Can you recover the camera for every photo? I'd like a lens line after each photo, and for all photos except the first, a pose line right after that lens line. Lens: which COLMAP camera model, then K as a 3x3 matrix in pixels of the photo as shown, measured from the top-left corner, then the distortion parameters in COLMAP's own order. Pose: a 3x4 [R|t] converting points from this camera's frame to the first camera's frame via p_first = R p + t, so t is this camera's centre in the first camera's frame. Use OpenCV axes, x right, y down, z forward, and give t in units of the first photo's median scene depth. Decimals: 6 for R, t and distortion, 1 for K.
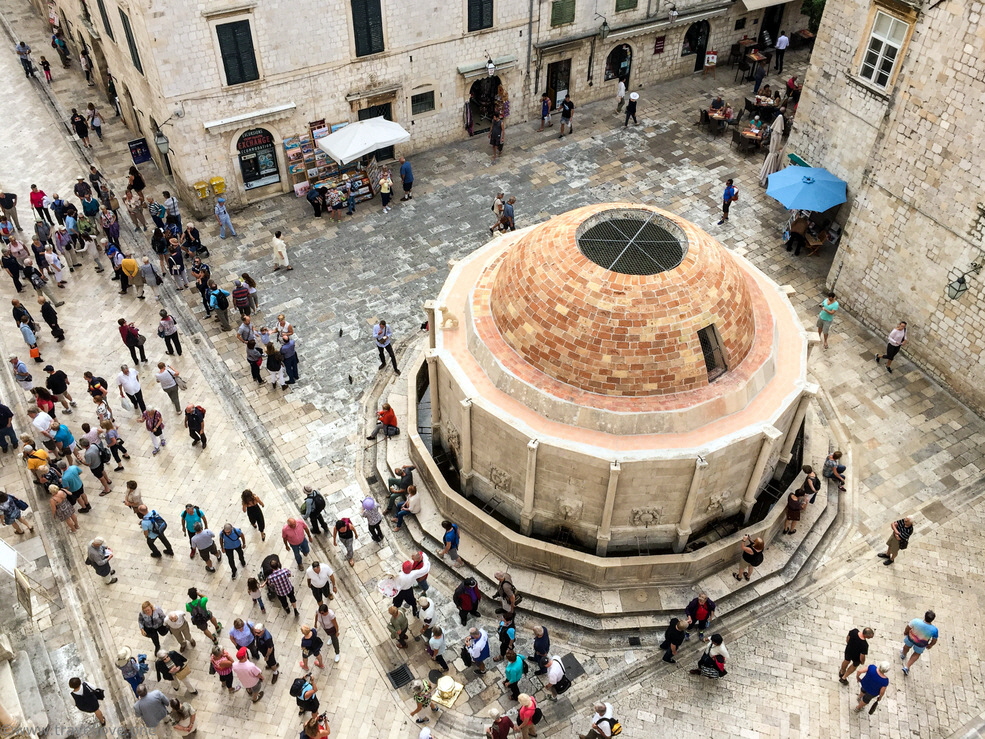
lens RADIAL K [[861.9, 0, 492.5], [0, 861.9, 369.5], [0, 0, 1]] dist [-0.009960, 0.099653]
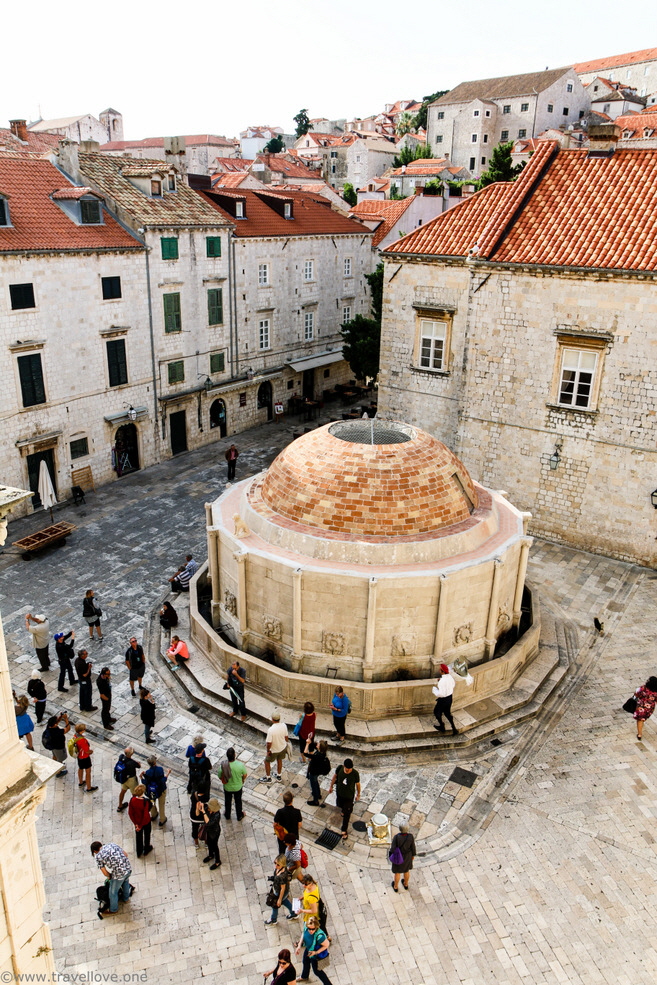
lens RADIAL K [[748.3, 0, 329.0], [0, 748.3, 507.2], [0, 0, 1]] dist [-0.001074, 0.001037]
pose [[0.887561, -0.166824, 0.429425, -0.239544], [0.308011, 0.908051, -0.283853, 0.151190], [-0.342586, 0.384204, 0.857334, 0.077760]]
